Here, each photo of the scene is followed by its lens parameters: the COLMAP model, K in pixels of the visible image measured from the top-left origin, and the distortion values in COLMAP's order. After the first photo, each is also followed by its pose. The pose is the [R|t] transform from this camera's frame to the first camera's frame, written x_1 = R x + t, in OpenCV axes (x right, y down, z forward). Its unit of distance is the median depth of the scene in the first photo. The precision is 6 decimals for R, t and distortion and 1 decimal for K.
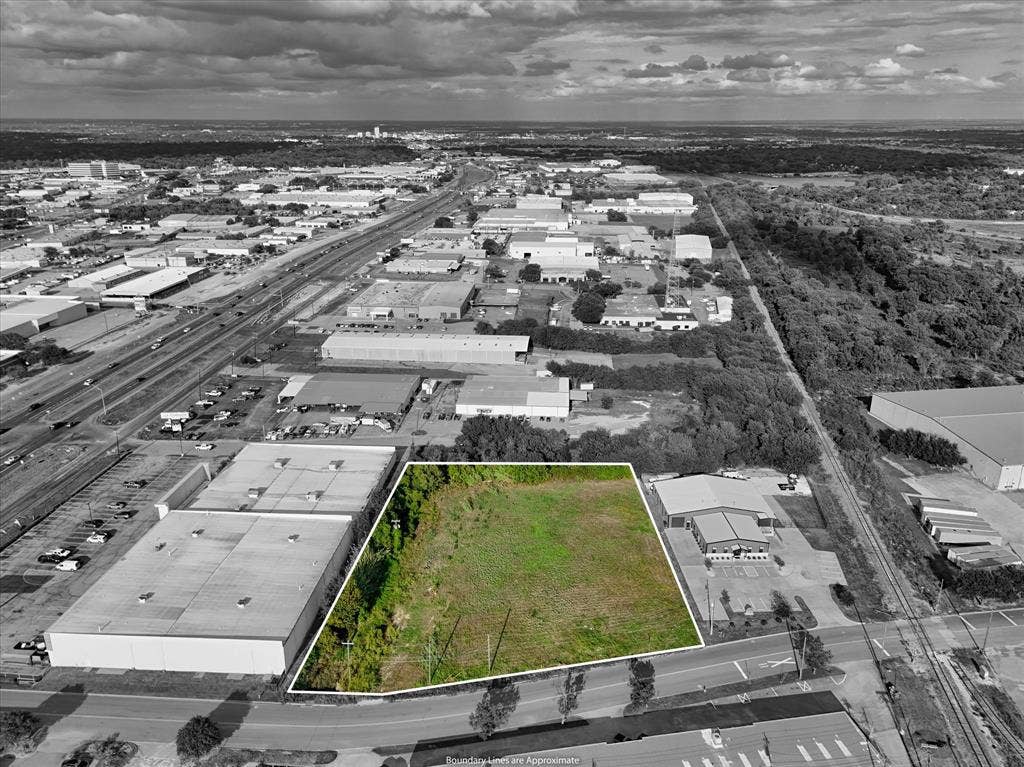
lens RADIAL K [[776.0, 0, 516.5], [0, 776.0, 386.1], [0, 0, 1]] dist [0.095826, -0.091709]
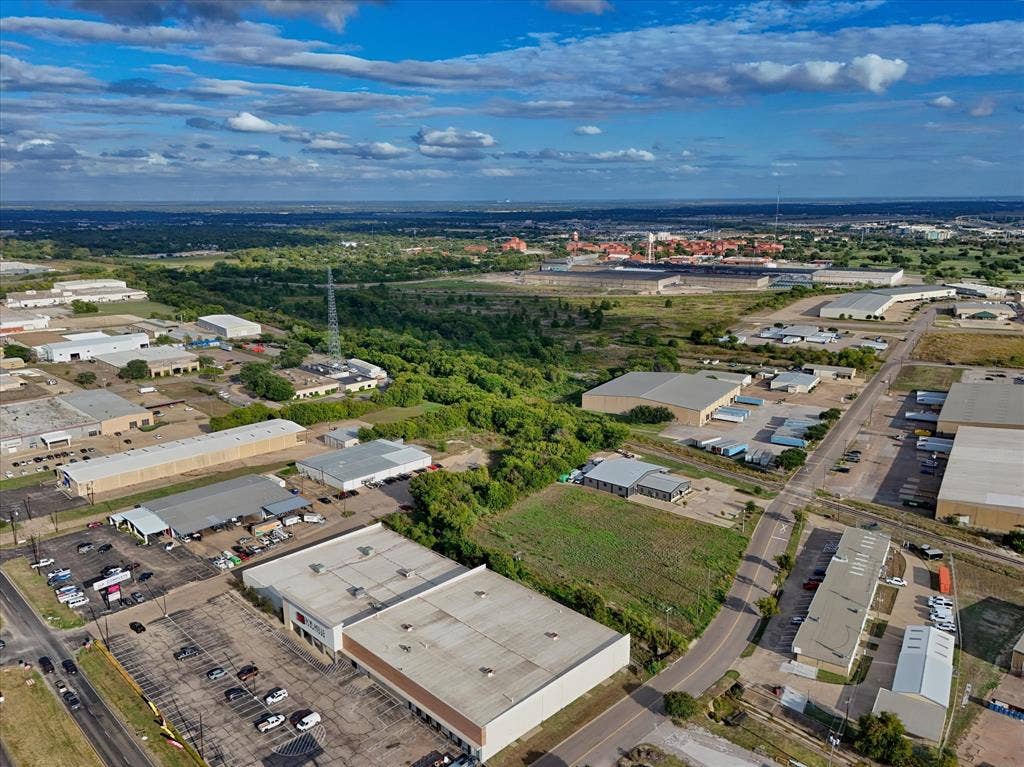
lens RADIAL K [[776.0, 0, 516.5], [0, 776.0, 386.1], [0, 0, 1]] dist [0.095826, -0.091709]
pose [[0.660065, -0.183340, 0.728492, -0.641839], [0.250314, 0.968019, 0.016820, -0.057920], [-0.708278, 0.171249, 0.684848, 0.117639]]
